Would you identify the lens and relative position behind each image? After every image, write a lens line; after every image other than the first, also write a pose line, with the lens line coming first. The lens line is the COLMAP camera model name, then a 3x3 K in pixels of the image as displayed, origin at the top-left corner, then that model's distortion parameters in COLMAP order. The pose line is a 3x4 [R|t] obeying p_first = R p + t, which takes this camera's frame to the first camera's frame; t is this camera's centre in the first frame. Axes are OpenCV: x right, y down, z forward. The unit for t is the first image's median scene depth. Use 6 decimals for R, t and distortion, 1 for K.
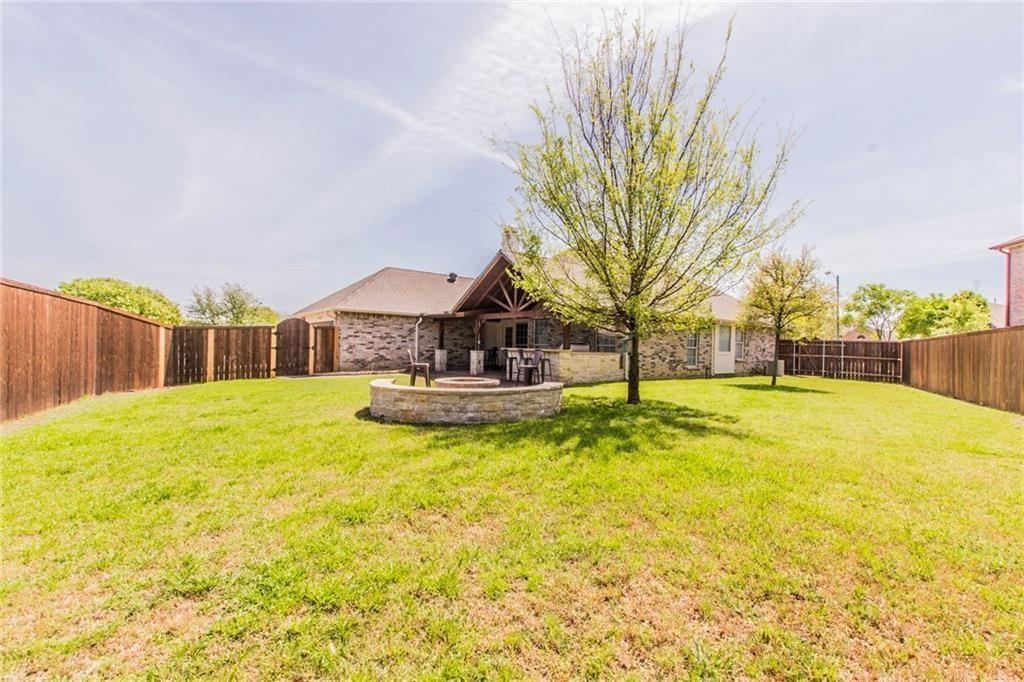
lens RADIAL K [[453.1, 0, 510.3], [0, 453.1, 344.4], [0, 0, 1]] dist [0.000591, -0.000033]
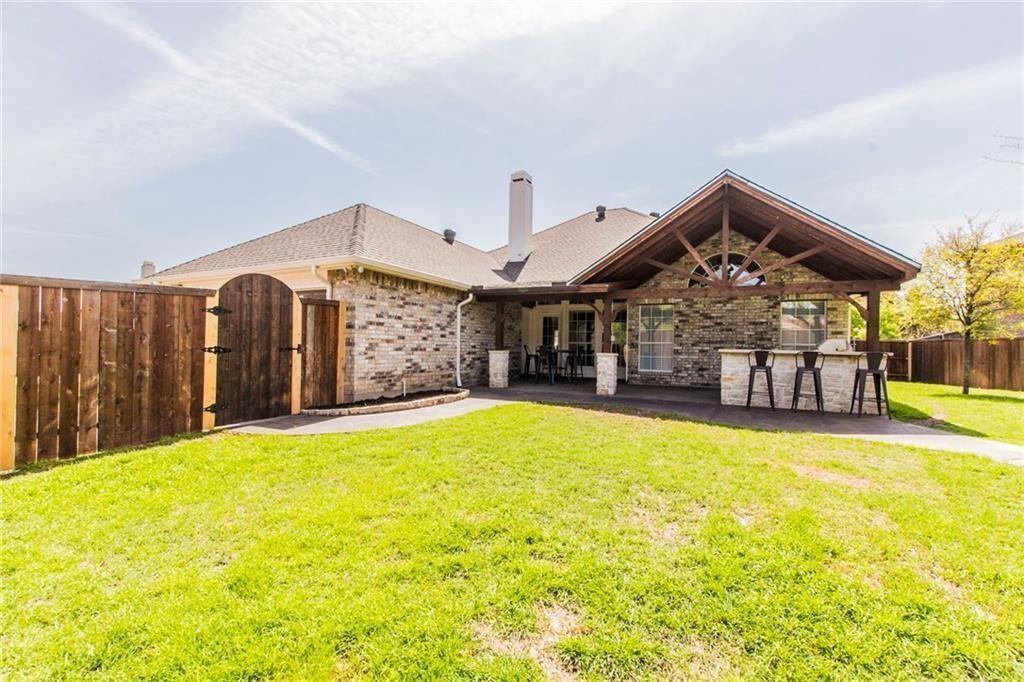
lens RADIAL K [[453.1, 0, 509.2], [0, 453.1, 344.9], [0, 0, 1]] dist [0.000591, -0.000033]
pose [[0.912094, 0.002623, 0.409973, -0.408708], [-0.005202, 0.999973, 0.005175, 0.000624], [-0.409949, -0.006853, 0.912083, 0.511211]]
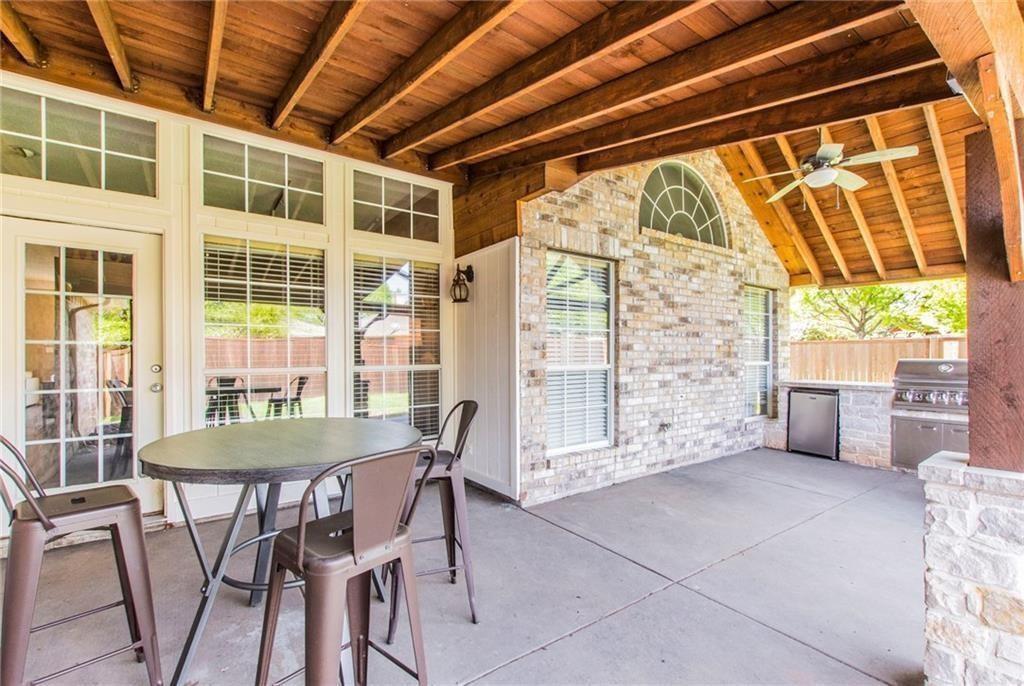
lens RADIAL K [[452.7, 0, 510.9], [0, 452.7, 353.9], [0, 0, 1]] dist [0.001143, 0.000061]
pose [[0.044310, -0.012262, 0.998943, -0.171086], [-0.001892, 0.999922, 0.012358, -0.009251], [-0.999016, -0.002437, 0.044283, 1.051800]]
